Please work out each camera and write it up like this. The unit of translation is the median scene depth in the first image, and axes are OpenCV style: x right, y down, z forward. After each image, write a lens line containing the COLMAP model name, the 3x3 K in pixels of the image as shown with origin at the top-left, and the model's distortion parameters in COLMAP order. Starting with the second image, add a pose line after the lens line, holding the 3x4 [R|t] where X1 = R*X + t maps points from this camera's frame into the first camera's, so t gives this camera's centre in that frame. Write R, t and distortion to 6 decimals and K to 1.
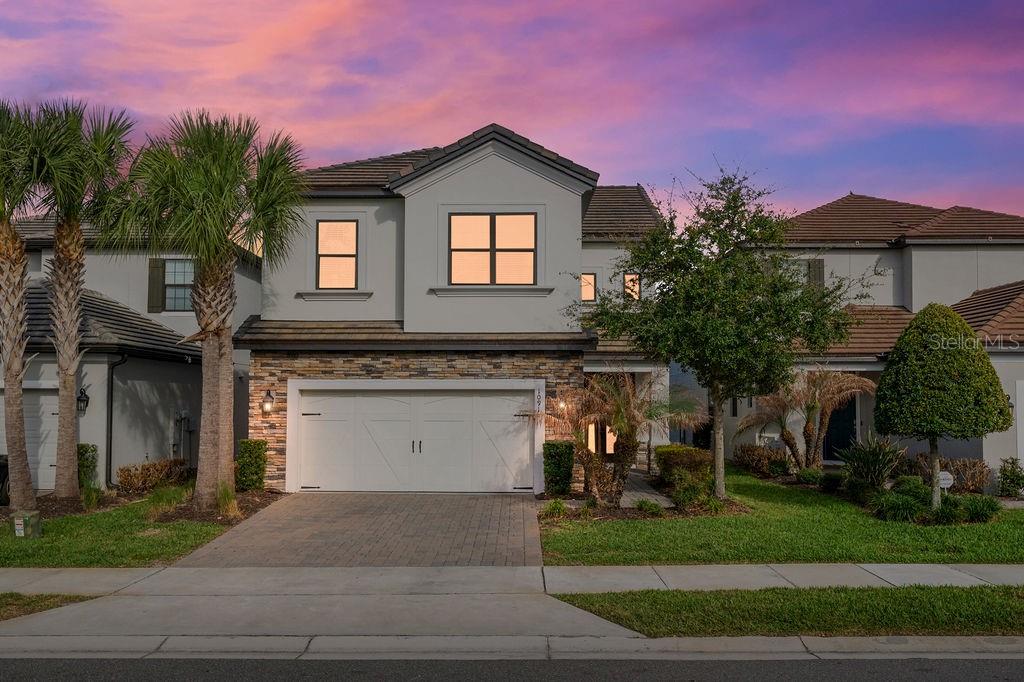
lens RADIAL K [[858.4, 0, 509.3], [0, 858.4, 365.5], [0, 0, 1]] dist [0.001139, 0.000410]
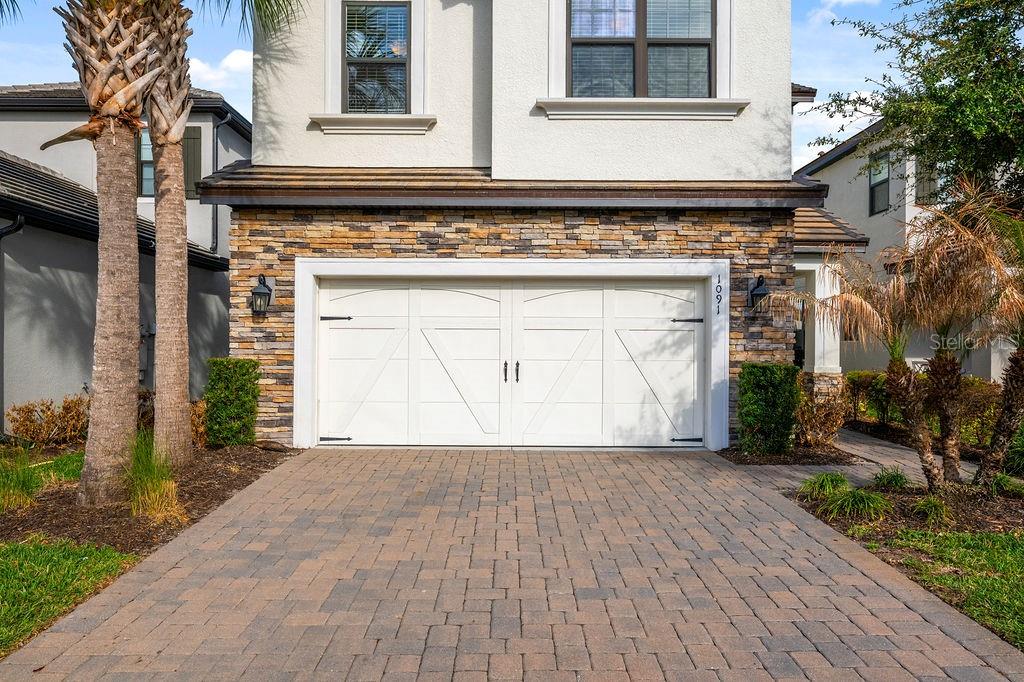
lens RADIAL K [[684.2, 0, 512.0], [0, 684.2, 341.0], [0, 0, 1]] dist [0.001898, 0.000158]
pose [[0.999768, 0.001819, 0.021483, -0.119224], [-0.002625, 0.999291, 0.037569, 0.055371], [-0.021399, -0.037617, 0.999063, 0.525021]]
